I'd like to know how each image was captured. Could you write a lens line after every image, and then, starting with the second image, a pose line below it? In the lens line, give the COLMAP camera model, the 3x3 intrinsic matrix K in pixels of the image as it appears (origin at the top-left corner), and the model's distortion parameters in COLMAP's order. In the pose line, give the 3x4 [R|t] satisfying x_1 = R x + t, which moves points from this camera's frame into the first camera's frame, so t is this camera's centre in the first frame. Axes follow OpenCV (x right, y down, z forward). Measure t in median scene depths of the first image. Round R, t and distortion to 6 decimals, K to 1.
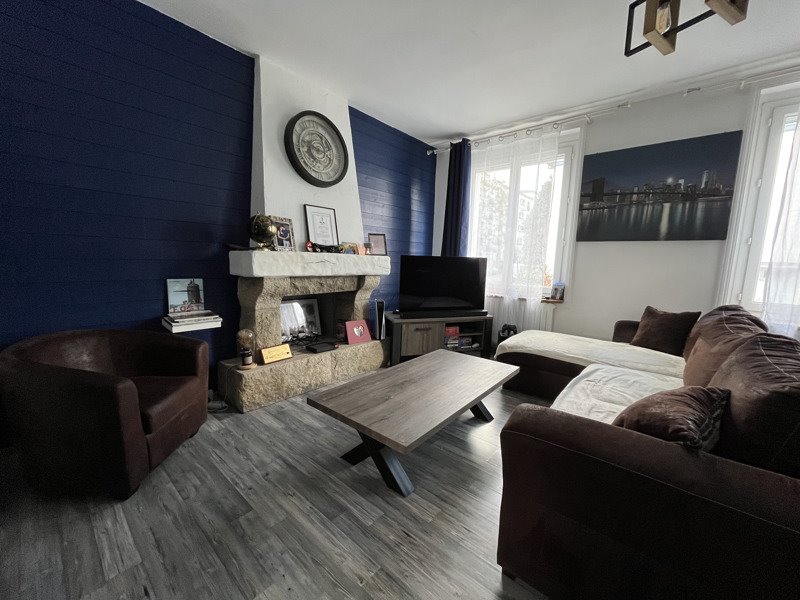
lens RADIAL K [[320.9, 0, 400.0], [0, 320.9, 300.0], [0, 0, 1]] dist [-0.002313, -0.000486]
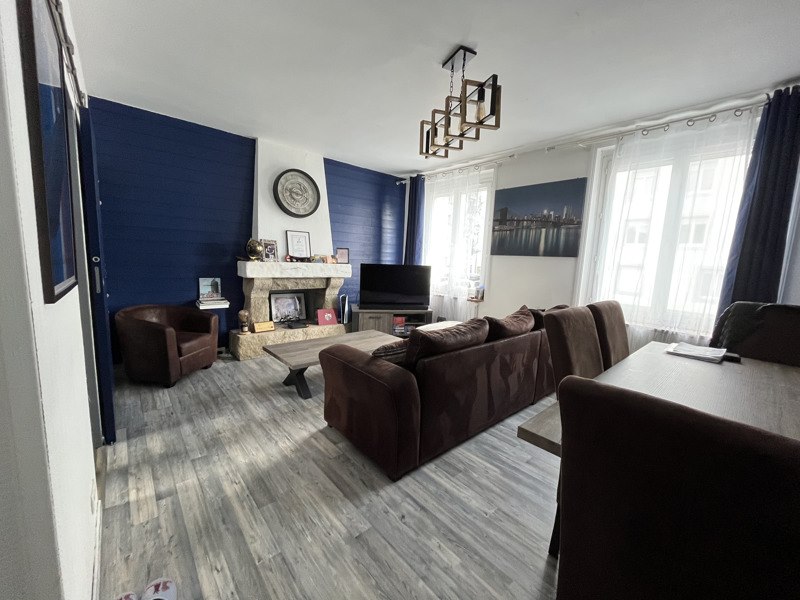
lens RADIAL K [[320.9, 0, 400.0], [0, 320.9, 300.0], [0, 0, 1]] dist [-0.002313, -0.000486]
pose [[0.989807, 0.030805, -0.139040, 0.453301], [-0.030643, 0.999525, 0.003311, 0.010222], [0.139076, 0.000983, 0.990281, -0.427453]]
